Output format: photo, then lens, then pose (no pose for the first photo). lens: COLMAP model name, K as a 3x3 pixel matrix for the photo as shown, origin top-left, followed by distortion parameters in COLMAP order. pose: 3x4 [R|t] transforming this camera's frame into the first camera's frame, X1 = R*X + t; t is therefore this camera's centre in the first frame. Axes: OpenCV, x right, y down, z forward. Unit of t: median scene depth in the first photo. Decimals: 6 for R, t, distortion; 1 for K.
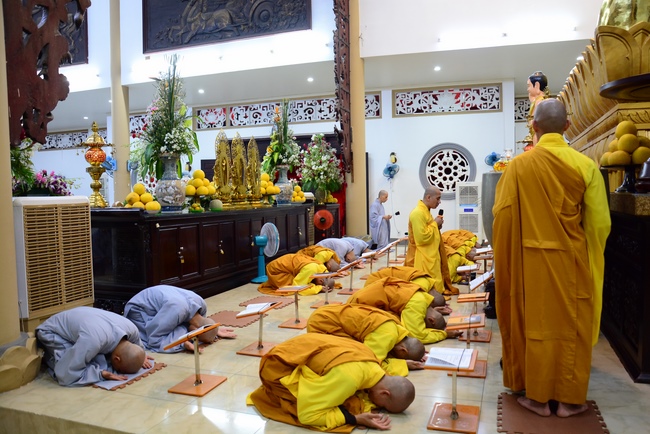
lens RADIAL K [[524.4, 0, 345.9], [0, 524.4, 213.1], [0, 0, 1]] dist [-0.141337, 0.123336]
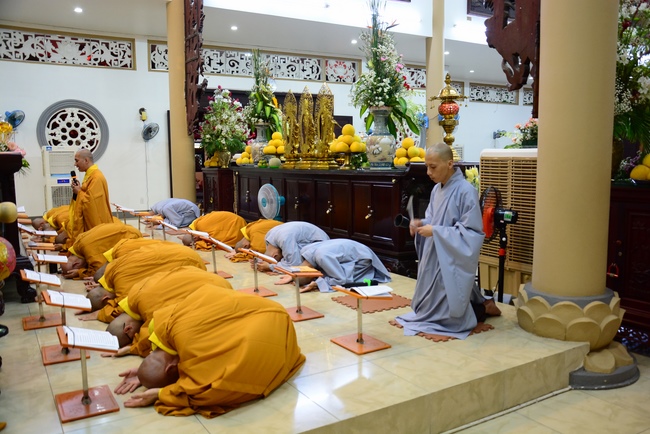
lens RADIAL K [[567.3, 0, 335.4], [0, 567.3, 211.3], [0, 0, 1]] dist [-0.089512, 0.121255]
pose [[0.631548, -0.065942, 0.772528, -0.254326], [0.028491, 0.997678, 0.061869, 0.001842], [-0.774813, -0.017063, 0.631960, 0.082643]]
